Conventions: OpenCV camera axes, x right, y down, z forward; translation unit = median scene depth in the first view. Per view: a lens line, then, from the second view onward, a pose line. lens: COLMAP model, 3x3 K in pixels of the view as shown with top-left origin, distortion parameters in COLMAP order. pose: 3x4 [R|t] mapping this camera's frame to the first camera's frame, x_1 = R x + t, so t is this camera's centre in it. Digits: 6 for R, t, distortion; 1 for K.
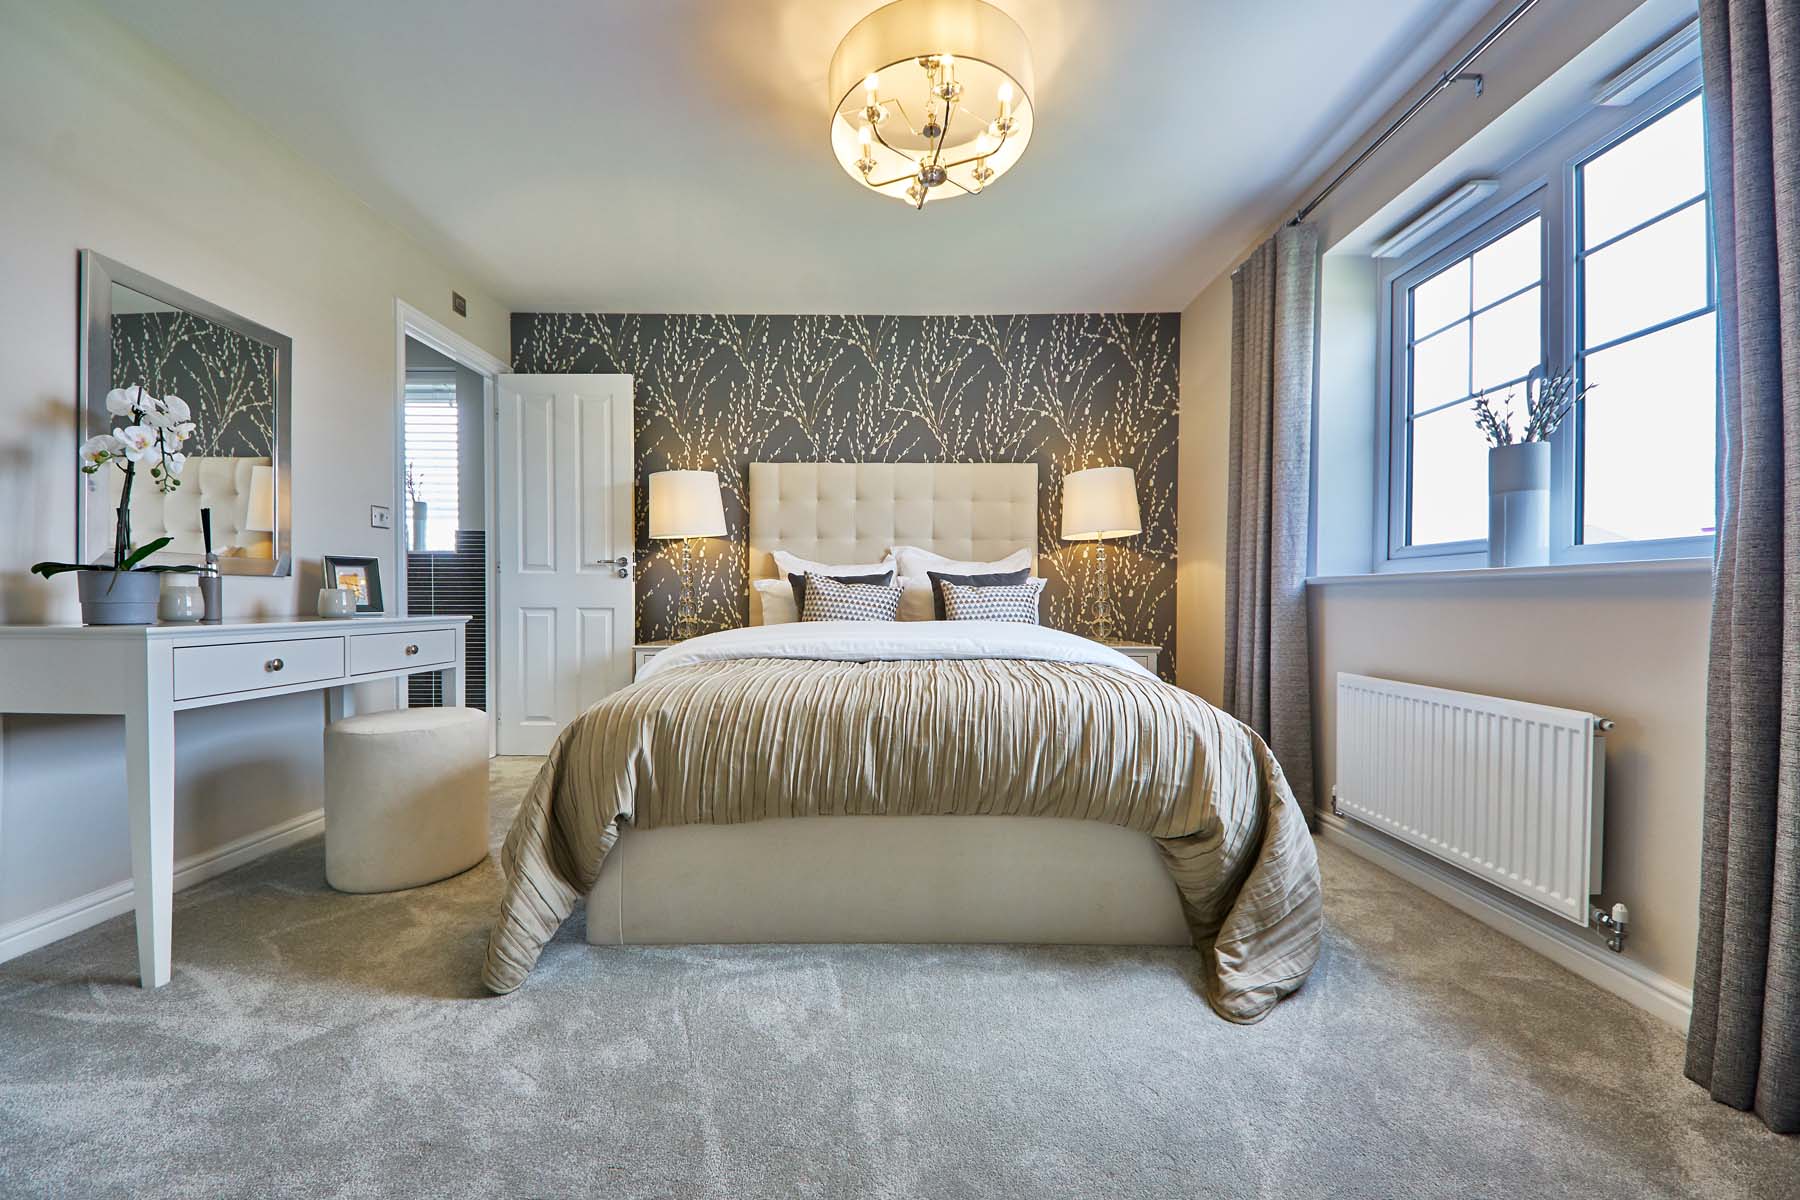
lens RADIAL K [[678.1, 0, 900.0], [0, 678.1, 600.0], [0, 0, 1]] dist [0.039519, -0.030783]
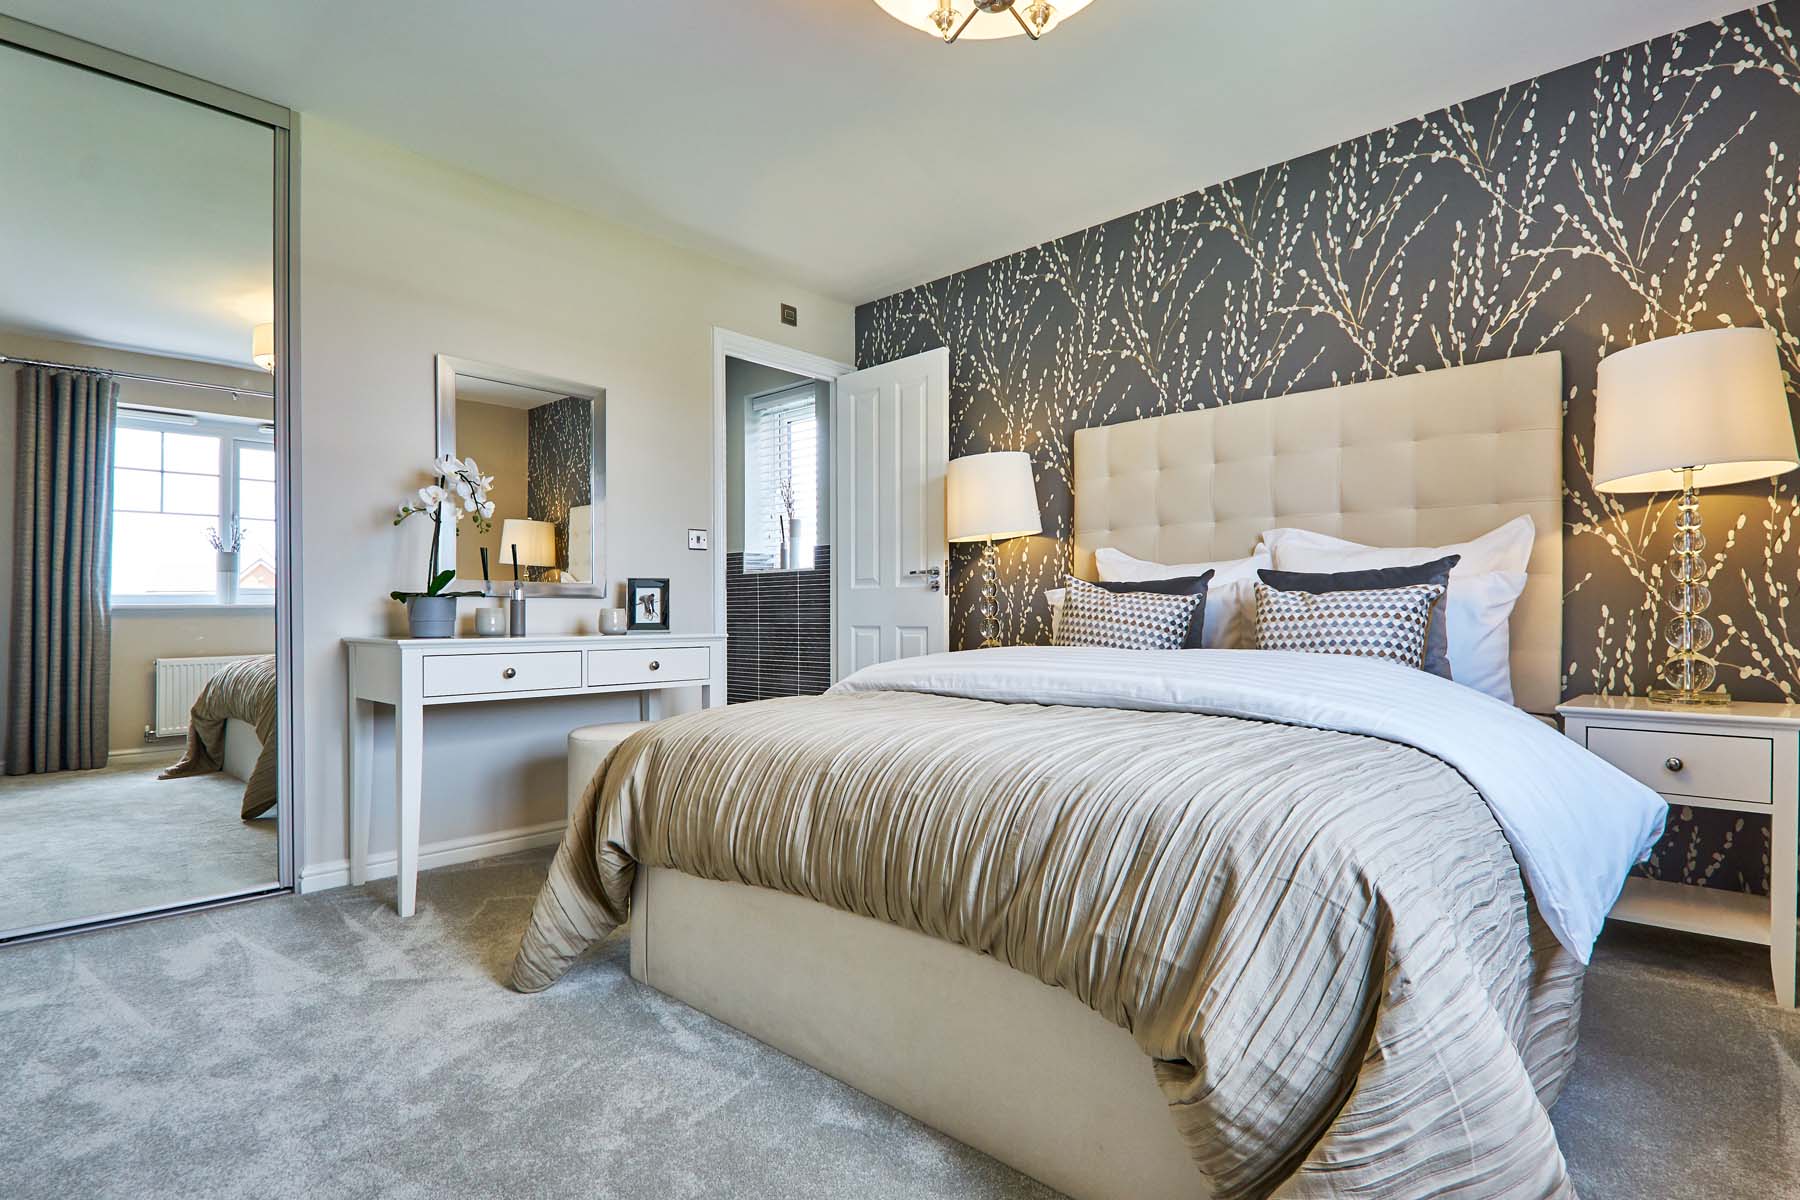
lens RADIAL K [[924.8, 0, 900.0], [0, 924.8, 600.0], [0, 0, 1]] dist [0.048634, -0.052353]
pose [[0.719691, -0.016454, -0.694099, 0.345917], [0.004140, 0.999803, -0.019408, 0.000792], [0.694282, 0.011094, 0.719618, 0.148050]]
